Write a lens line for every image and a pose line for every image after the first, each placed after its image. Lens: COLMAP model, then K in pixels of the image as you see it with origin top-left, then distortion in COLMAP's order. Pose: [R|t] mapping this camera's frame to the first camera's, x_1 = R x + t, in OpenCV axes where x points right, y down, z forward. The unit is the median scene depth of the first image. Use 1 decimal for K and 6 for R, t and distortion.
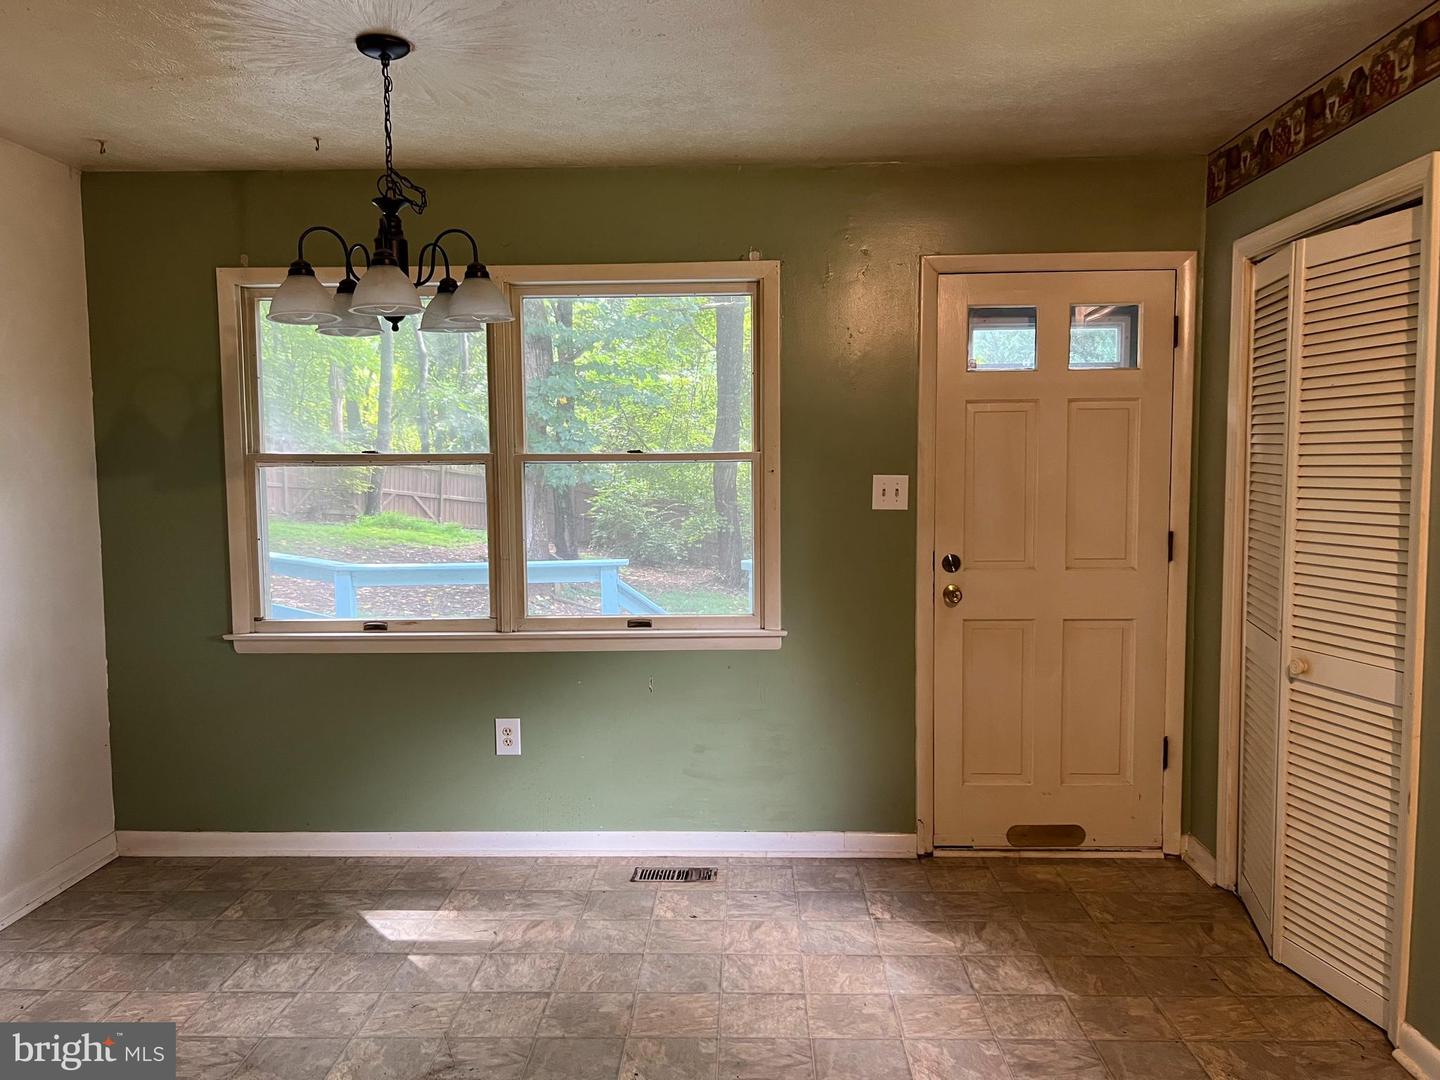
lens RADIAL K [[1090.5, 0, 710.8], [0, 1090.5, 538.4], [0, 0, 1]] dist [0.041878, -0.048927]
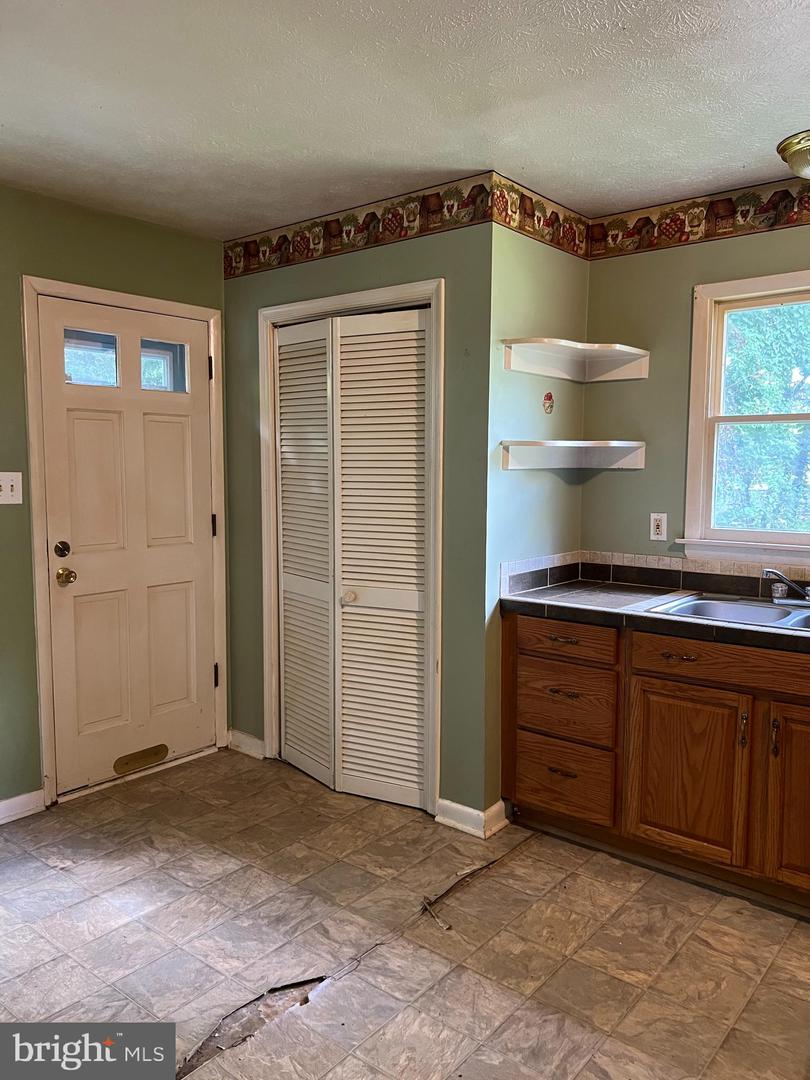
lens RADIAL K [[817.9, 0, 408.5], [0, 817.9, 544.3], [0, 0, 1]] dist [0.041878, -0.048927]
pose [[0.610650, -0.066282, 0.789122, -0.271777], [0.047046, 0.997767, 0.047401, -0.007023], [-0.790502, 0.008179, 0.612405, 0.198338]]
